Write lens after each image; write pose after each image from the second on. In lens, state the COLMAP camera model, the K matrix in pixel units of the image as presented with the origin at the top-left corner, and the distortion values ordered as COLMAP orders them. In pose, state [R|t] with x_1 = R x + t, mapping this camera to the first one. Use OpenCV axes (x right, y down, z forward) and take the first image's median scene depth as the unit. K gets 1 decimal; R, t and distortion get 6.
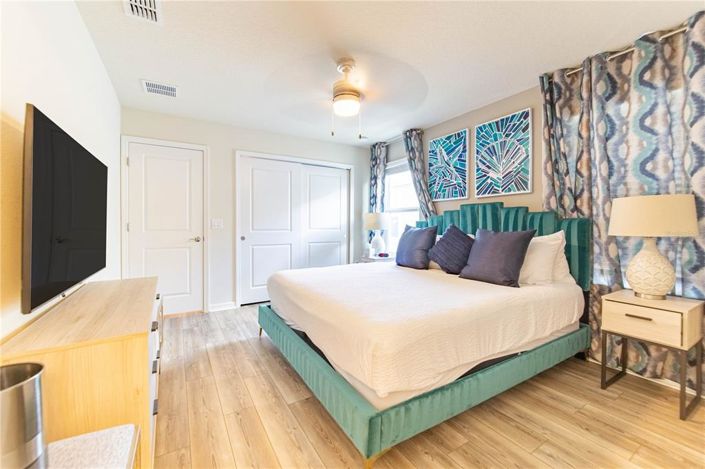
lens RADIAL K [[284.3, 0, 354.4], [0, 284.3, 231.9], [0, 0, 1]] dist [-0.012581, 0.000080]
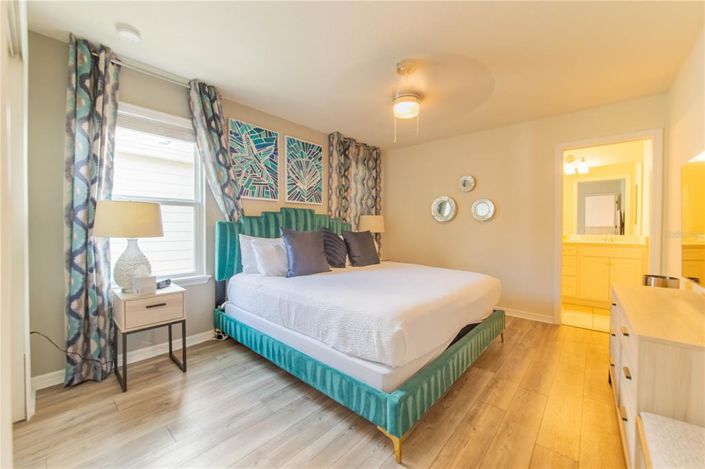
lens RADIAL K [[284.3, 0, 354.4], [0, 284.3, 231.9], [0, 0, 1]] dist [-0.012581, 0.000080]
pose [[-0.300322, -0.015720, 0.953708, -0.685640], [0.016496, 0.999629, 0.021672, -0.026934], [-0.953695, 0.022241, -0.299951, 1.091759]]
